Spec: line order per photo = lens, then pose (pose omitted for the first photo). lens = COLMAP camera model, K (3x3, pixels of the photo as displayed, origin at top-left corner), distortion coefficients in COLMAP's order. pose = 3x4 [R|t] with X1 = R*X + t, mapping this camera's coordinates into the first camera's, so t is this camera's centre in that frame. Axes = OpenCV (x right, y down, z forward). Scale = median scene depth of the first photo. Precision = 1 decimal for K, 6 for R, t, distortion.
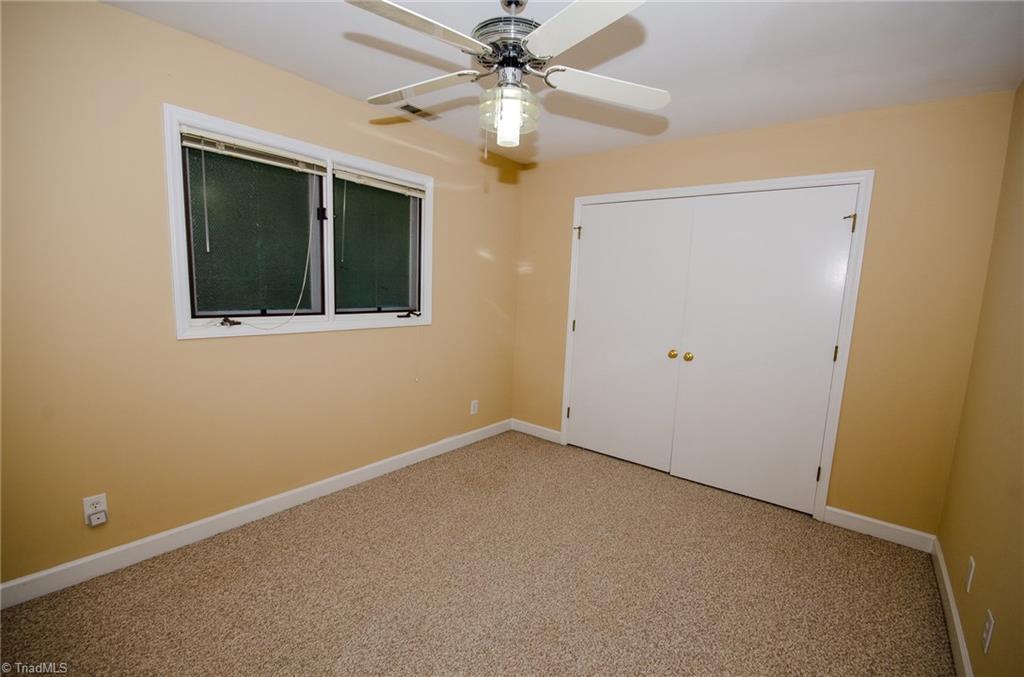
lens RADIAL K [[450.9, 0, 515.9], [0, 450.9, 345.5], [0, 0, 1]] dist [0.002569, -0.006787]
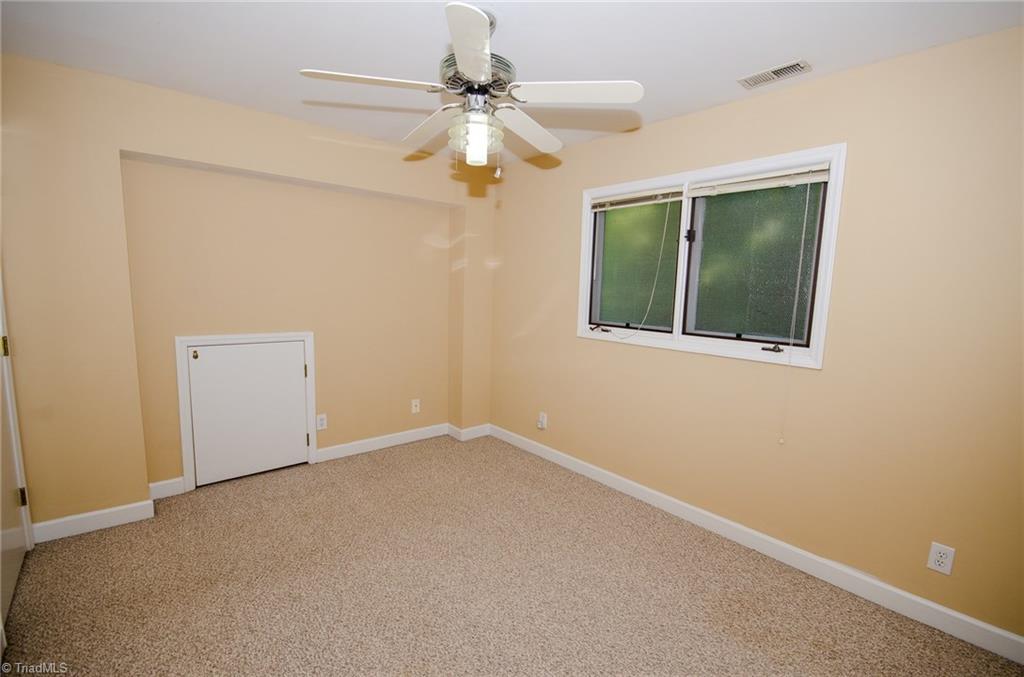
lens RADIAL K [[441.7, 0, 512.7], [0, 441.7, 346.7], [0, 0, 1]] dist [0.001330, -0.009758]
pose [[-0.180630, 0.075452, -0.980653, 0.645317], [-0.180641, 0.977548, 0.108486, -0.083489], [0.966820, 0.196742, -0.162944, 0.831902]]
